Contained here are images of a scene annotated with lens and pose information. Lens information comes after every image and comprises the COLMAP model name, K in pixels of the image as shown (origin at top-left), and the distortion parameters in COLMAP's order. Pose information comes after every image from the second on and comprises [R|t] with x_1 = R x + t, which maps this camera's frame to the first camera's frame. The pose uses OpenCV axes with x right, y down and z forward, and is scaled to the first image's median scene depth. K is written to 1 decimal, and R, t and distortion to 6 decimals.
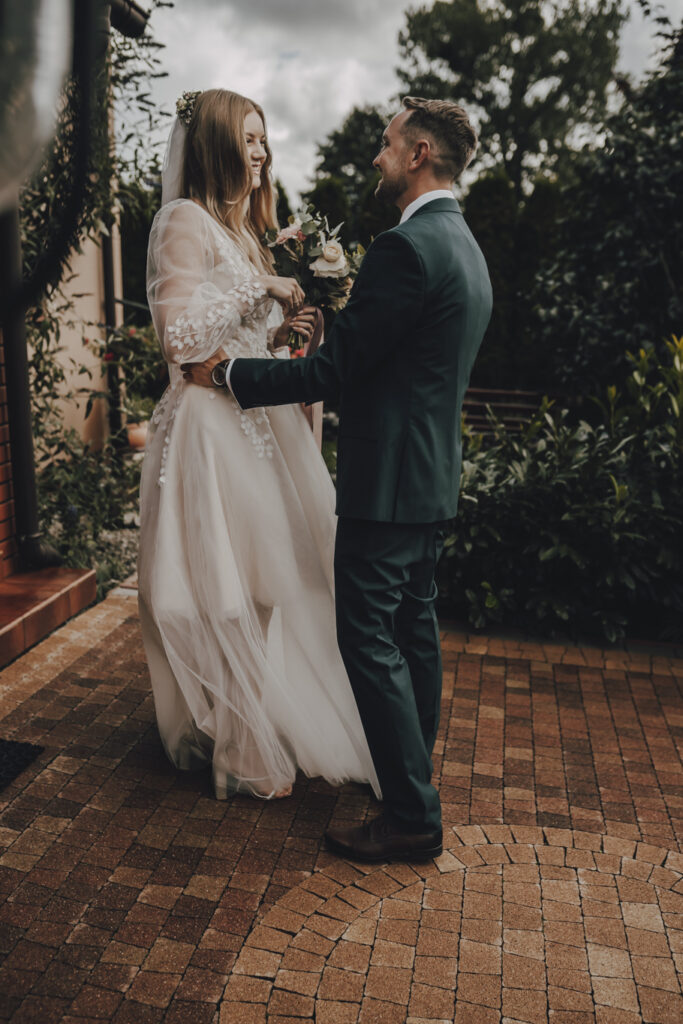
lens RADIAL K [[991.4, 0, 341.5], [0, 991.4, 512.0], [0, 0, 1]] dist [-0.028947, -0.016878]
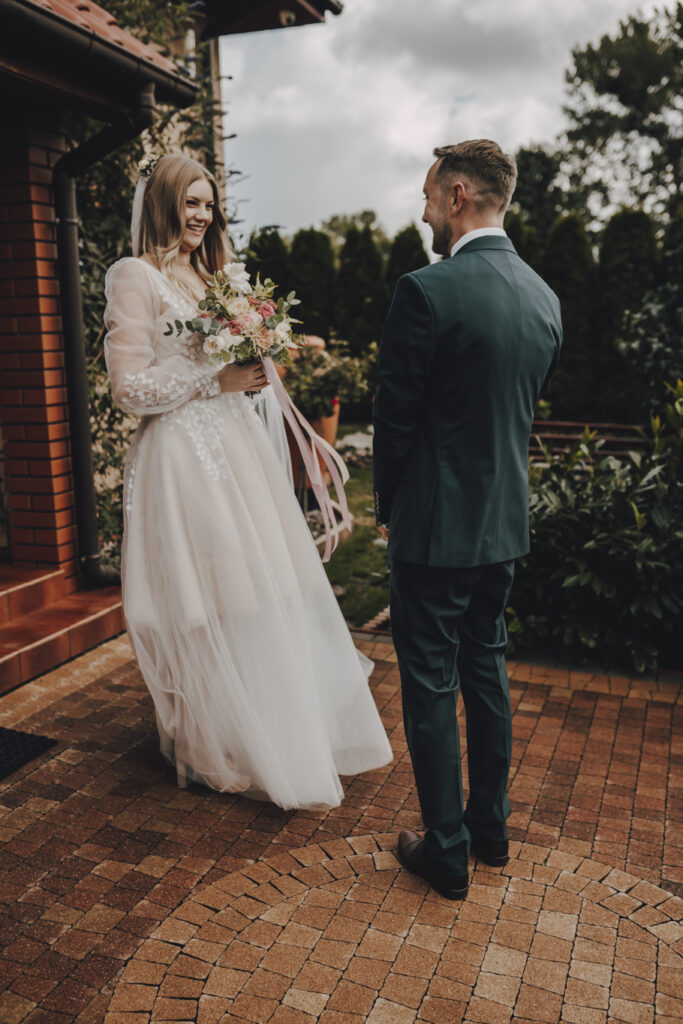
lens RADIAL K [[991.4, 0, 341.5], [0, 991.4, 512.0], [0, 0, 1]] dist [-0.028947, -0.016878]
pose [[0.984361, 0.004783, -0.176101, 0.188824], [-0.011652, 0.999210, -0.037996, 0.014966], [0.175780, 0.039453, 0.983639, -0.053071]]
